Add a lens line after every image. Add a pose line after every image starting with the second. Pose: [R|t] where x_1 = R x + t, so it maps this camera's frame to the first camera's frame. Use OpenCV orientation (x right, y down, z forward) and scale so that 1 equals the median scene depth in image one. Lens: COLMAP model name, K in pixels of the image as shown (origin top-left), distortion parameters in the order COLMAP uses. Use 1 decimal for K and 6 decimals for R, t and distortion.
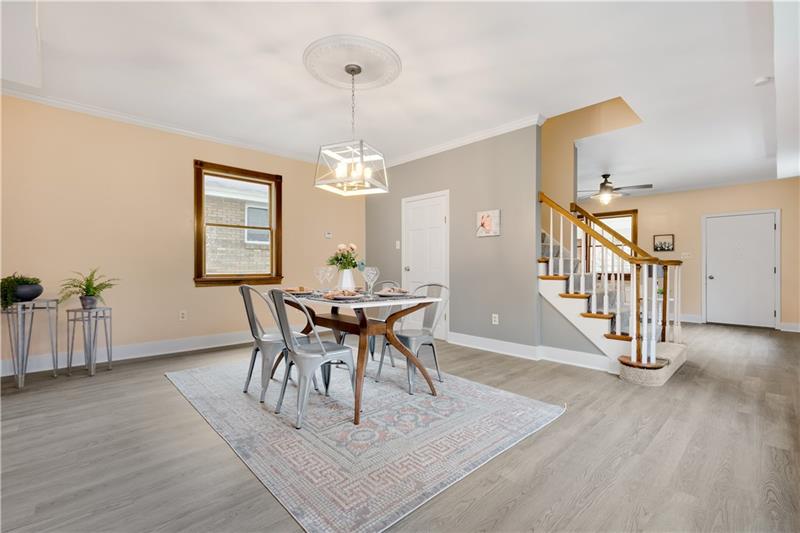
lens RADIAL K [[351.4, 0, 398.4], [0, 351.4, 267.9], [0, 0, 1]] dist [0.001874, 0.000147]
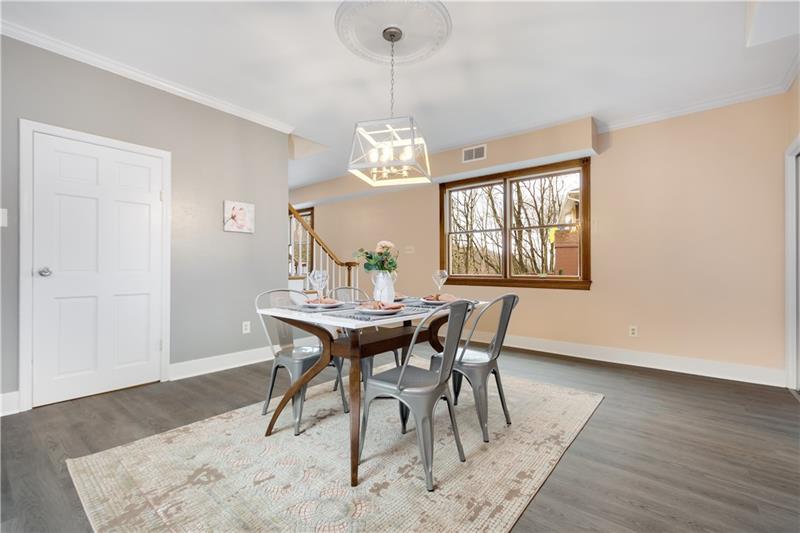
lens RADIAL K [[351.4, 0, 398.2], [0, 351.4, 268.2], [0, 0, 1]] dist [0.001874, 0.000147]
pose [[-0.123378, -0.000992, 0.992359, -0.720153], [-0.002676, 0.999996, 0.000667, -0.004877], [-0.992356, -0.002573, -0.123381, 0.814179]]
